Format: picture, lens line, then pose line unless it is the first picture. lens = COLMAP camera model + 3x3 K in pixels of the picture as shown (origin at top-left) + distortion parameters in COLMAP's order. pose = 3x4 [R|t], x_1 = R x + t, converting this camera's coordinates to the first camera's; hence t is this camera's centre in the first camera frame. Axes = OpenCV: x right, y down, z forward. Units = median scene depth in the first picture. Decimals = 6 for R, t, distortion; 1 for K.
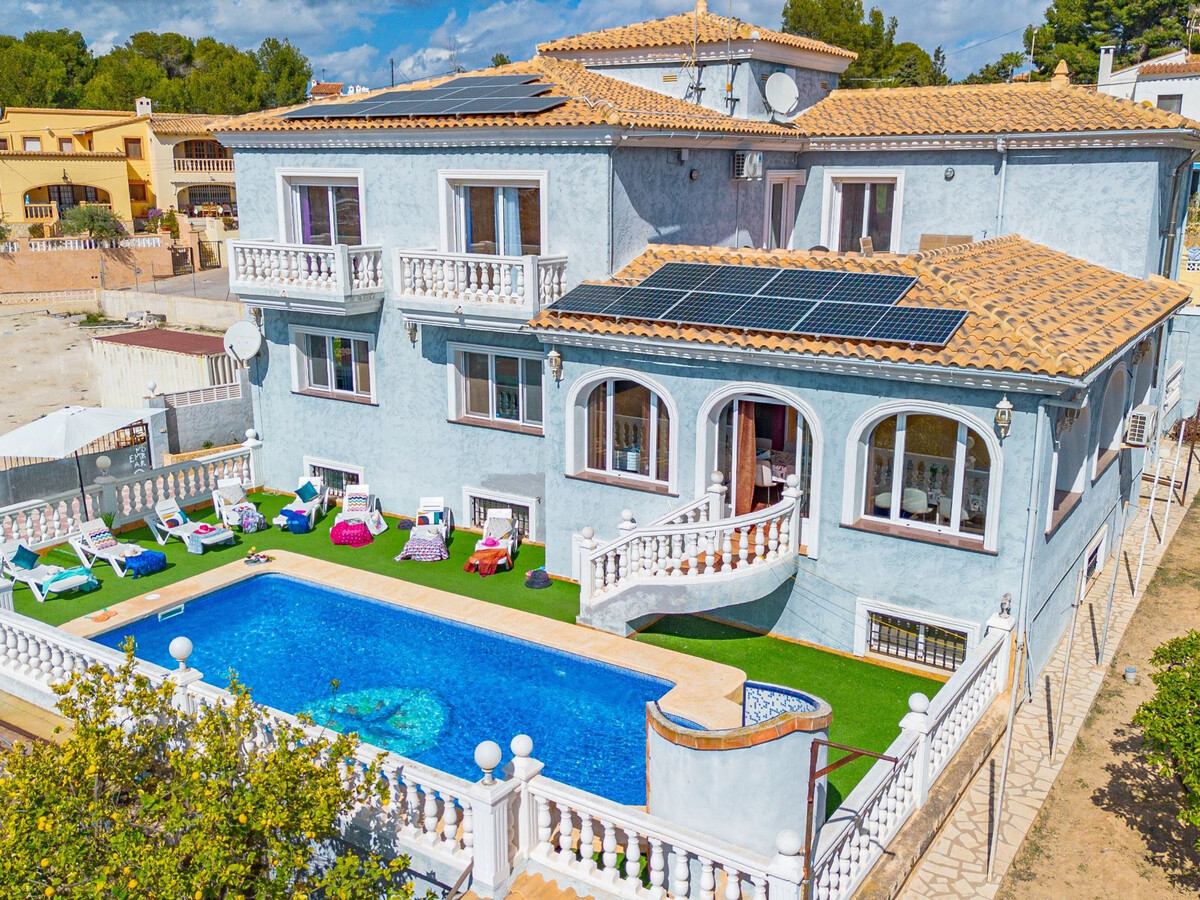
lens RADIAL K [[1140.0, 0, 600.0], [0, 1140.0, 450.0], [0, 0, 1]] dist [0.046511, -0.004434]
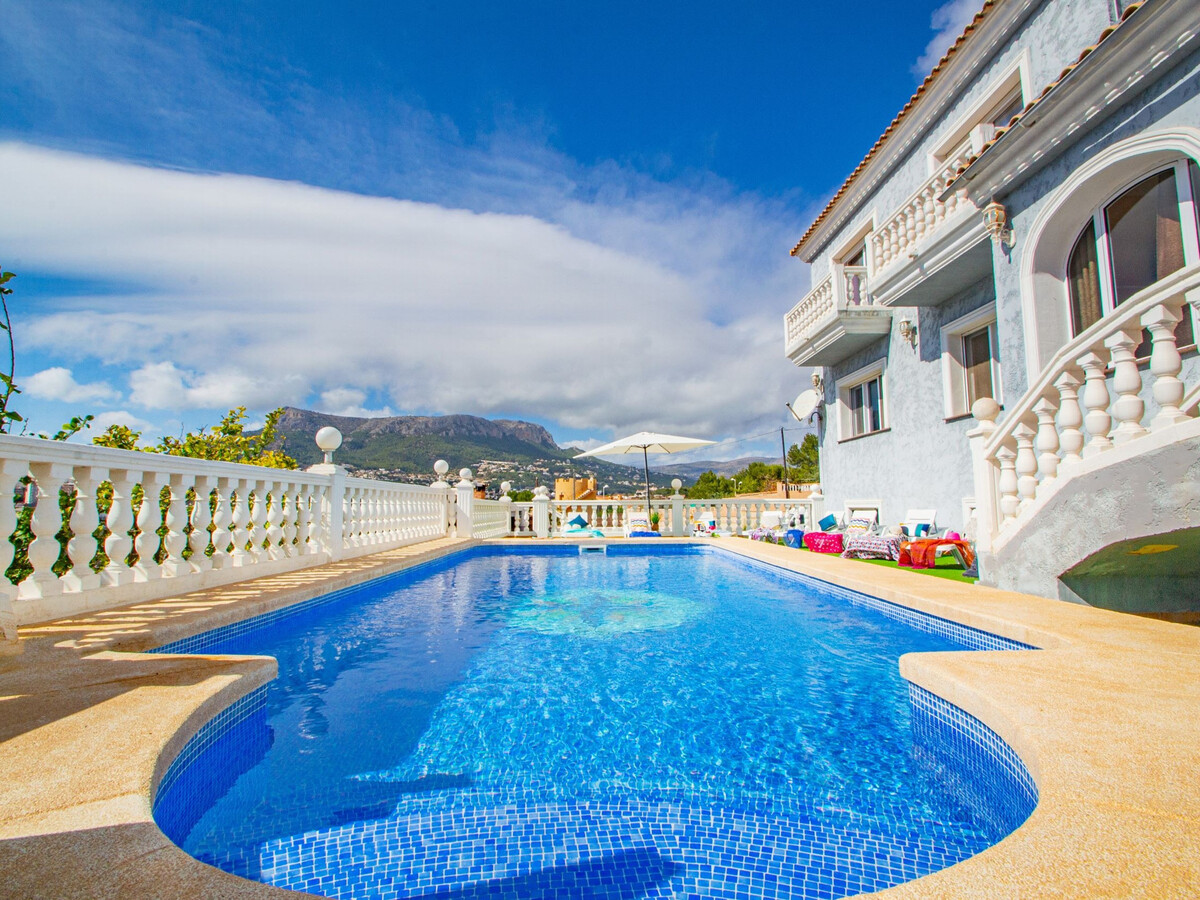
lens RADIAL K [[607.0, 0, 600.0], [0, 607.0, 450.0], [0, 0, 1]] dist [0.037293, 0.000105]
pose [[0.561612, -0.081237, -0.823403, 0.109475], [-0.196579, 0.953572, -0.228159, 0.165908], [0.803709, 0.290001, 0.519568, 0.608107]]
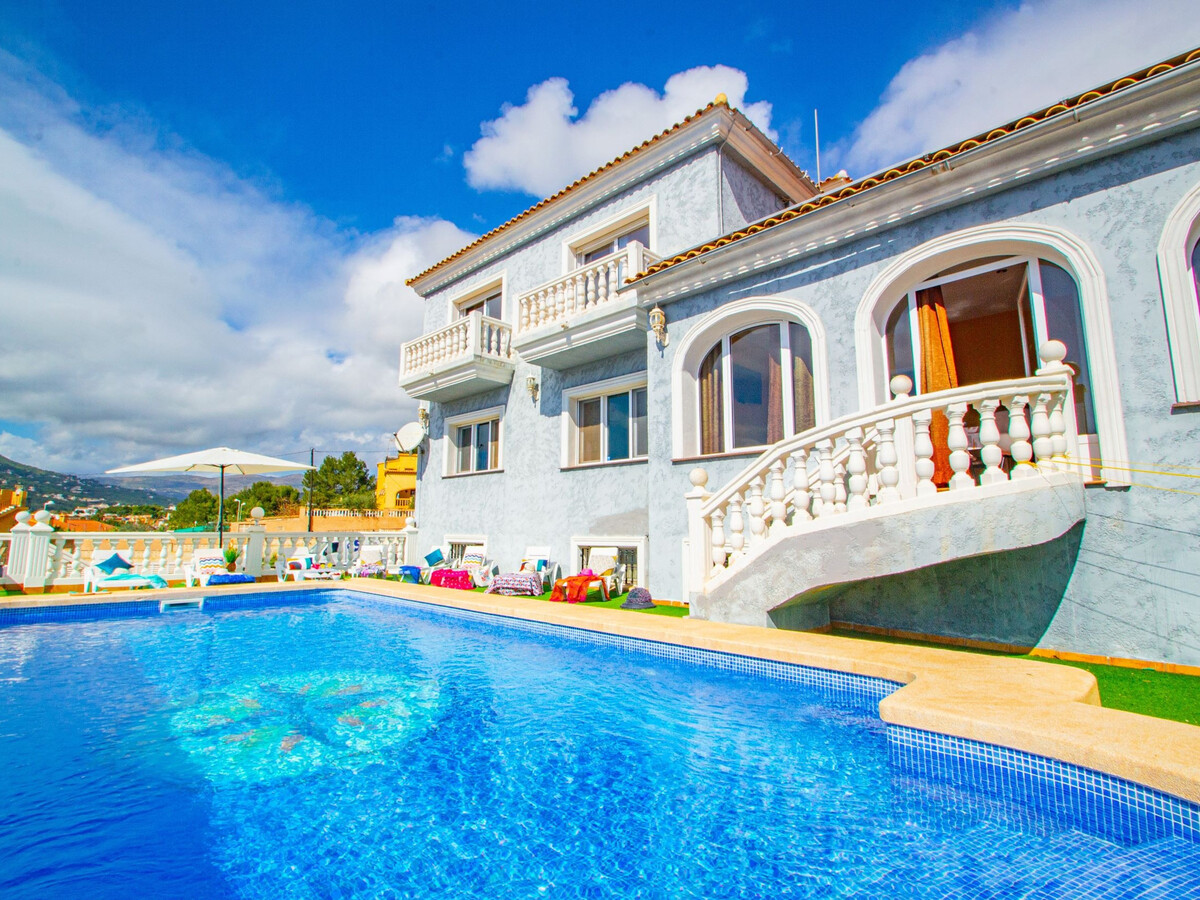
lens RADIAL K [[592.8, 0, 590.8], [0, 592.8, 443.7], [0, 0, 1]] dist [0.008876, -0.017170]
pose [[0.979124, -0.025092, -0.201710, -0.001691], [-0.054351, 0.923900, -0.378755, 0.162975], [0.195863, 0.381811, 0.903248, 0.574237]]
